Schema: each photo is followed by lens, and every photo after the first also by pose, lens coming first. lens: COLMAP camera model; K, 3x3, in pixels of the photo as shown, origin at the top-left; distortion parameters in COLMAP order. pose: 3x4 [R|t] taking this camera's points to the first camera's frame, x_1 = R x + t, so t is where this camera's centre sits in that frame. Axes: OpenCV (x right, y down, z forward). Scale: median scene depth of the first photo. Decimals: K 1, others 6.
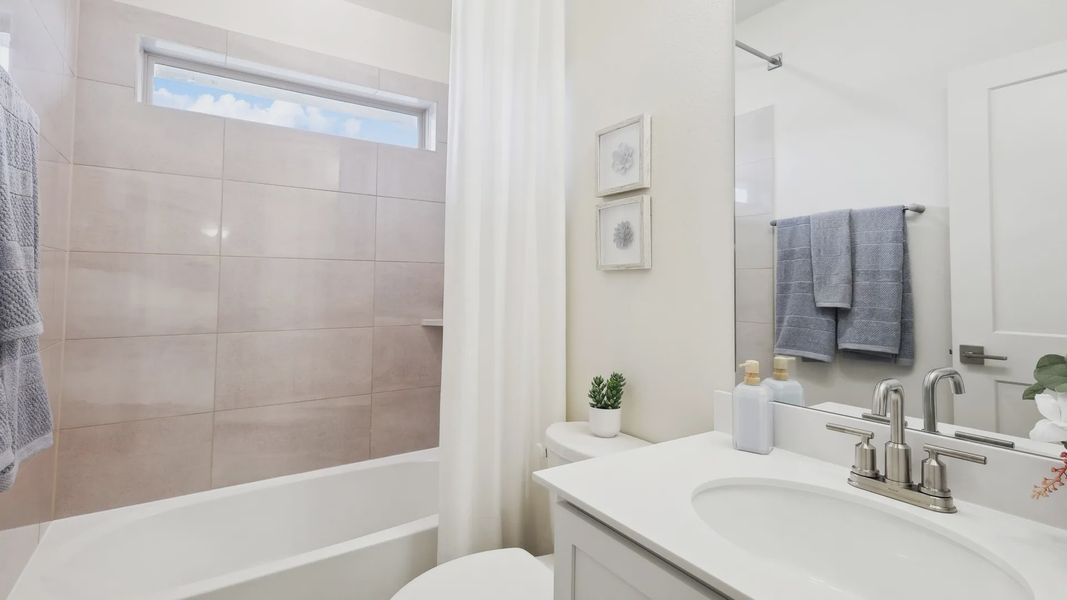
lens RADIAL K [[492.9, 0, 535.3], [0, 492.9, 293.0], [0, 0, 1]] dist [0.005249, 0.000460]
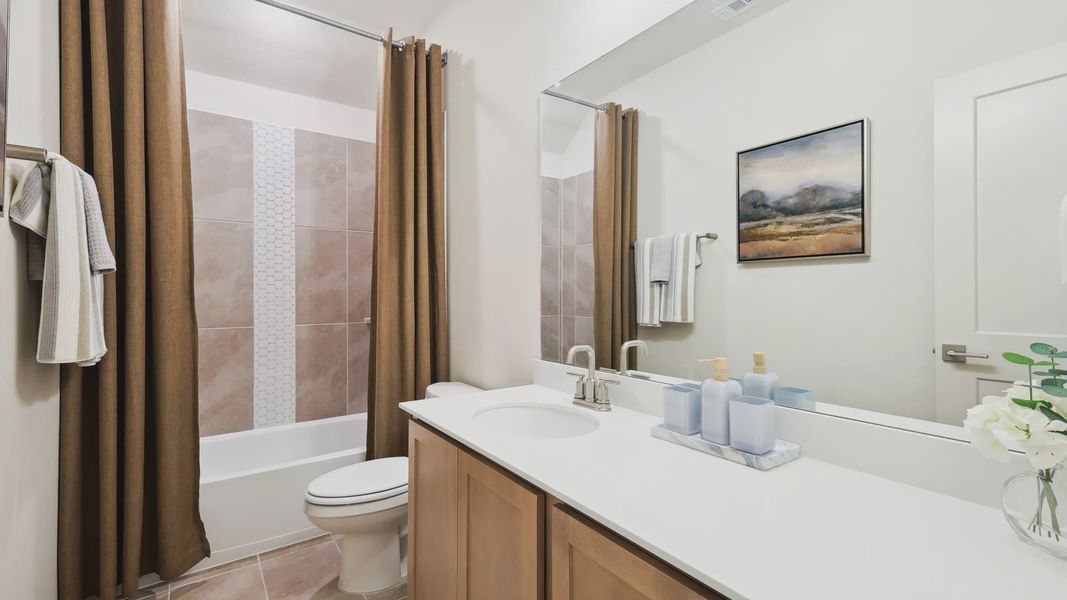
lens RADIAL K [[483.5, 0, 541.1], [0, 483.5, 288.9], [0, 0, 1]] dist [-0.000168, -0.000479]
pose [[0.999778, -0.011928, 0.017367, 0.466228], [0.012341, 0.999640, -0.023841, 0.012392], [-0.017076, 0.024050, 0.999565, -0.701345]]
